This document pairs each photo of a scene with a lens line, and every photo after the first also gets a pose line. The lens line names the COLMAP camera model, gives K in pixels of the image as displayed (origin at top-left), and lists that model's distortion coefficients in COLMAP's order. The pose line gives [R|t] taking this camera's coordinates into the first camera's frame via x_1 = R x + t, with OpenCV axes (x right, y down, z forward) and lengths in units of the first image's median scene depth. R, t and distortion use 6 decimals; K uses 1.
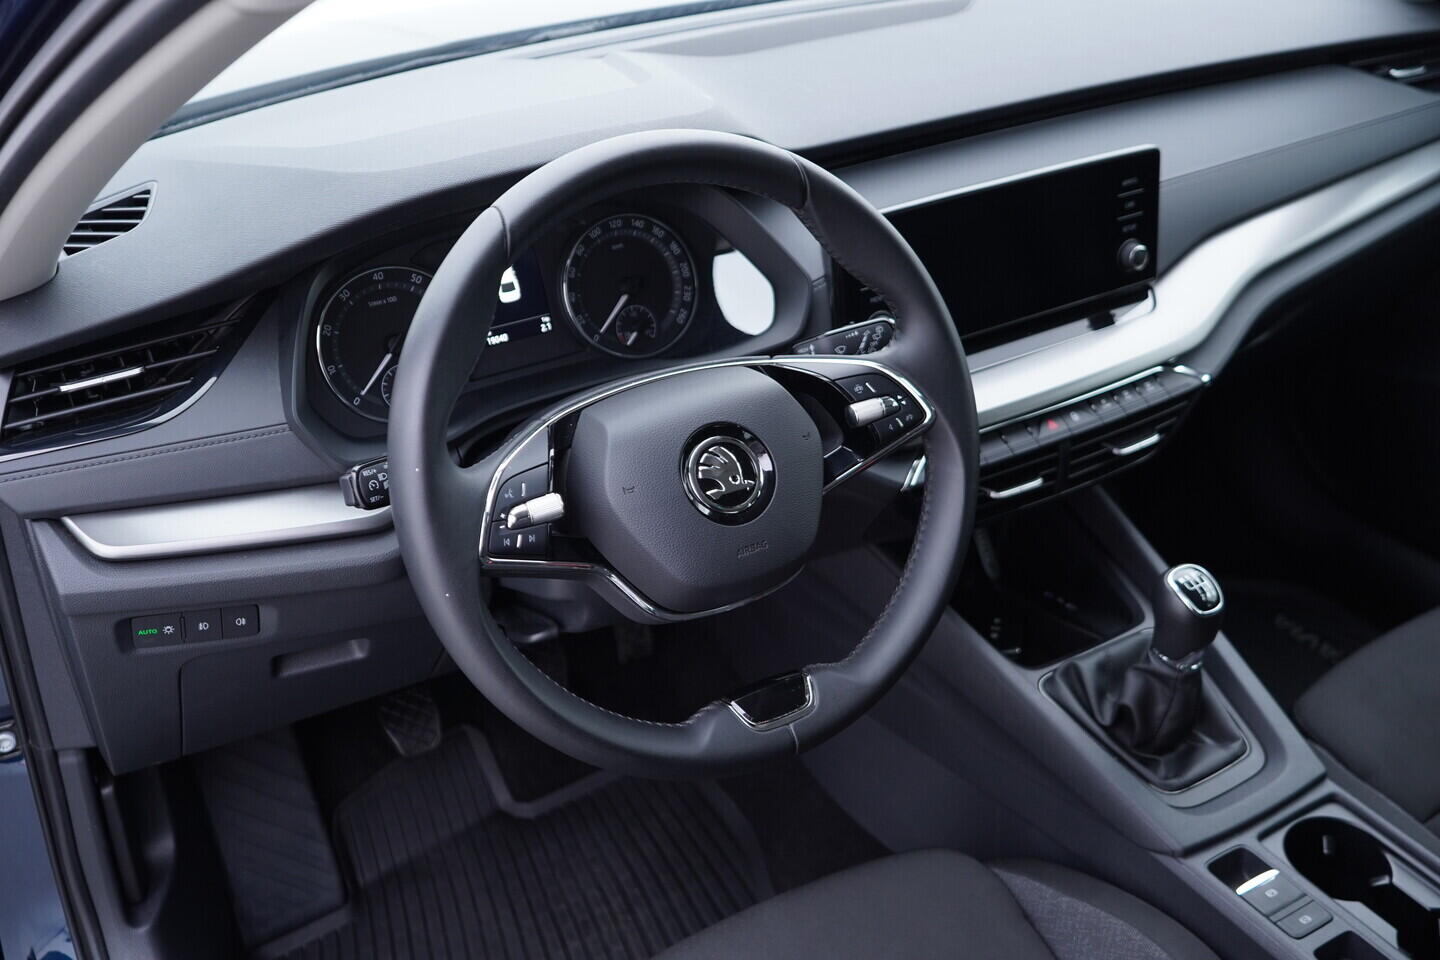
lens RADIAL K [[1472.7, 0, 720.0], [0, 1472.7, 480.0], [0, 0, 1]] dist [-0.019987, 0.008403]
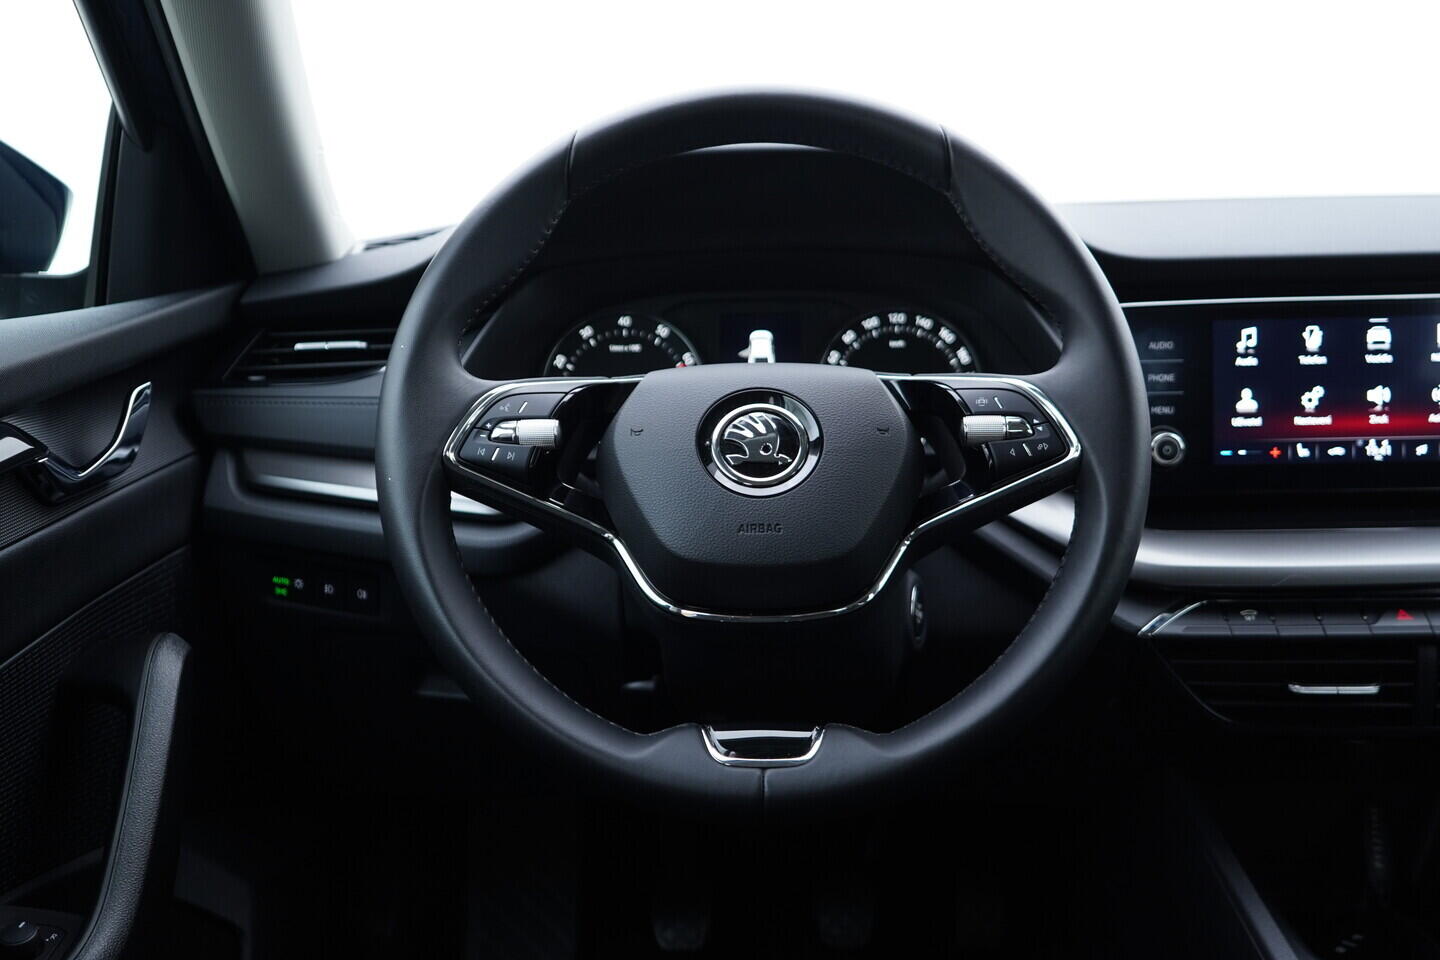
lens RADIAL K [[1456.9, 0, 720.0], [0, 1456.9, 480.0], [0, 0, 1]] dist [0.015807, 0.012061]
pose [[0.840258, 0.097833, -0.533287, 0.392494], [-0.267986, 0.929980, -0.251636, 0.210033], [0.471328, 0.354352, 0.807641, 0.304333]]
